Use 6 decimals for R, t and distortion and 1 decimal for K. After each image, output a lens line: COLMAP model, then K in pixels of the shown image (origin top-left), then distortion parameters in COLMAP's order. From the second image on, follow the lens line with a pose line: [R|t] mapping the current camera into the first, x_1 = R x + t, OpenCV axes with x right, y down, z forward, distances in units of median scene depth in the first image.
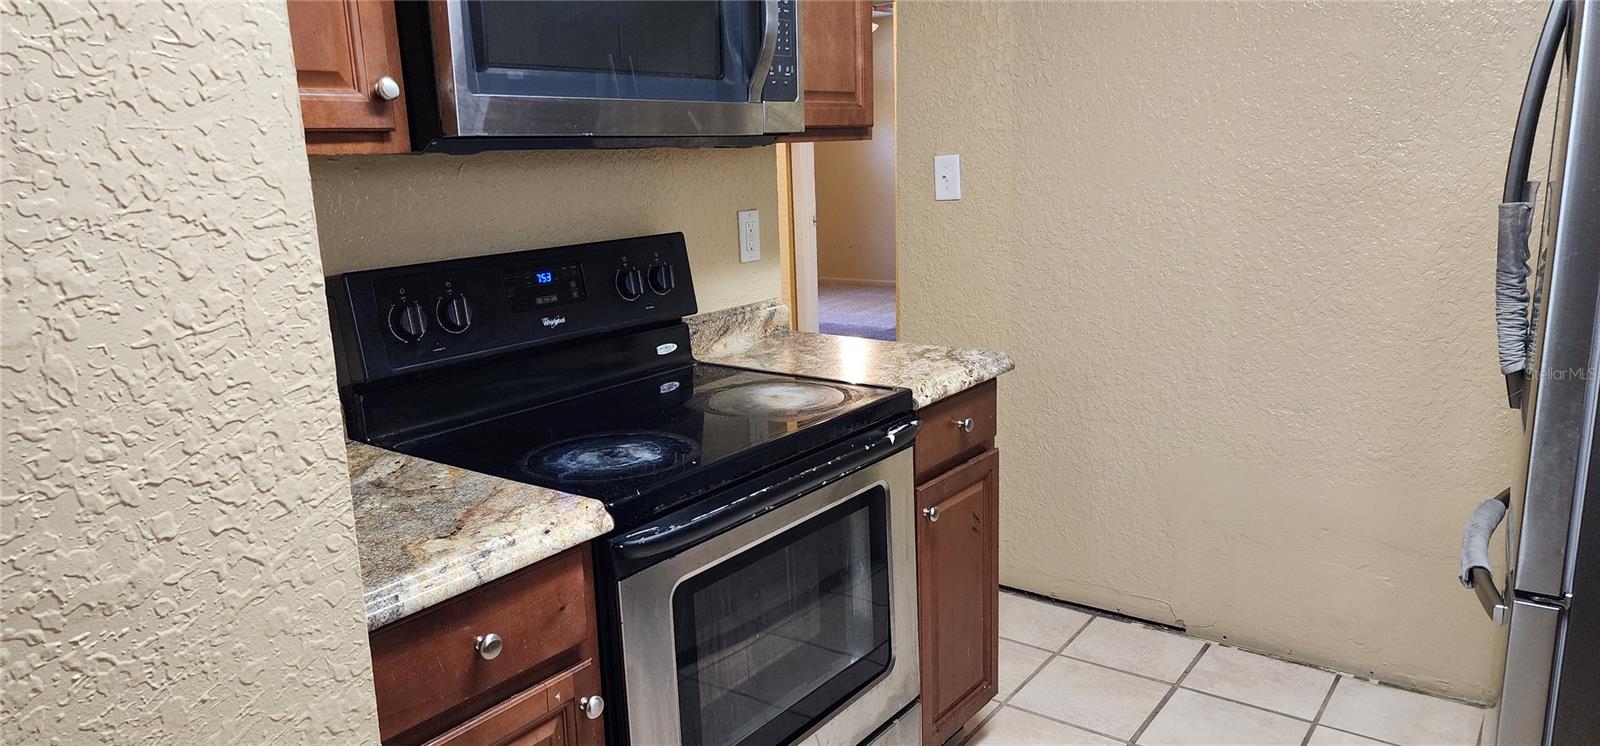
lens RADIAL K [[1068.3, 0, 813.6], [0, 1068.3, 376.9], [0, 0, 1]] dist [0.070382, -0.047623]
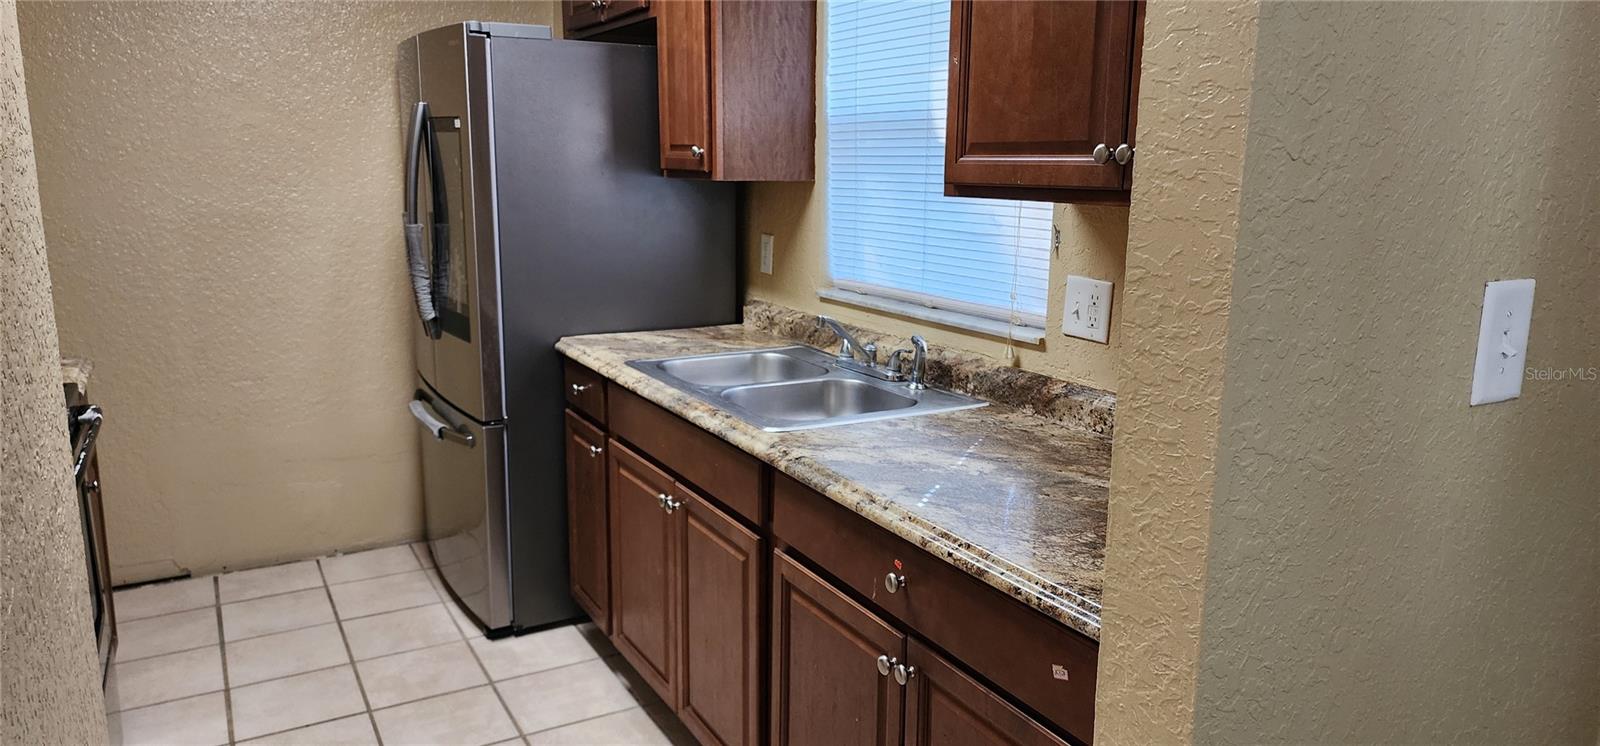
lens RADIAL K [[1068.3, 0, 807.0], [0, 1068.3, 375.9], [0, 0, 1]] dist [0.070382, -0.047623]
pose [[0.395778, -0.145505, 0.906746, -0.527238], [0.173224, 0.981472, 0.081887, 0.035110], [-0.901861, 0.124661, 0.413650, -0.198100]]
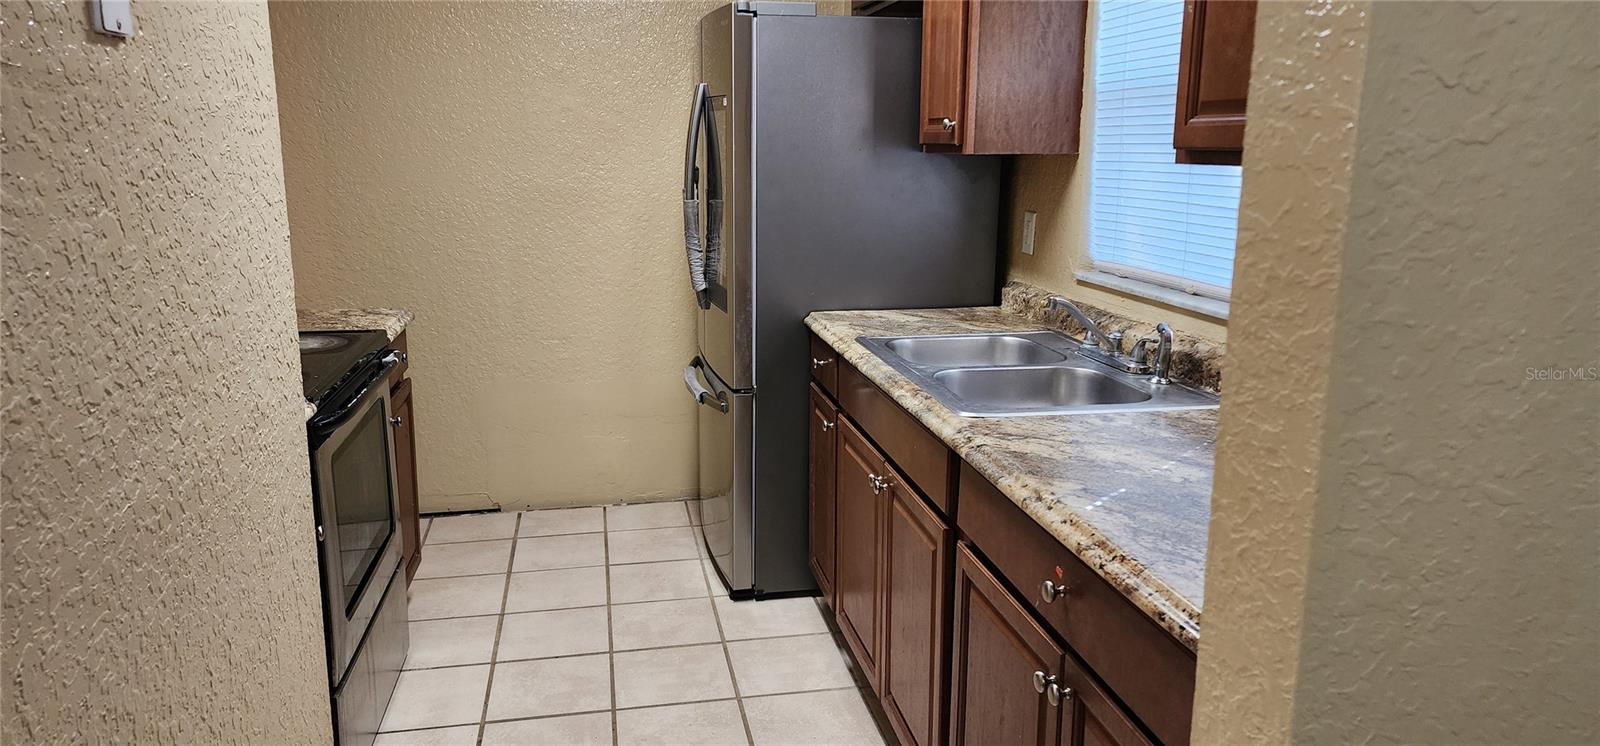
lens RADIAL K [[1068.3, 0, 809.9], [0, 1068.3, 361.7], [0, 0, 1]] dist [0.070382, -0.047623]
pose [[0.664356, -0.111933, 0.738987, -0.440136], [0.131649, 0.990789, 0.031719, 0.061396], [-0.735731, 0.076215, 0.672972, -0.266798]]
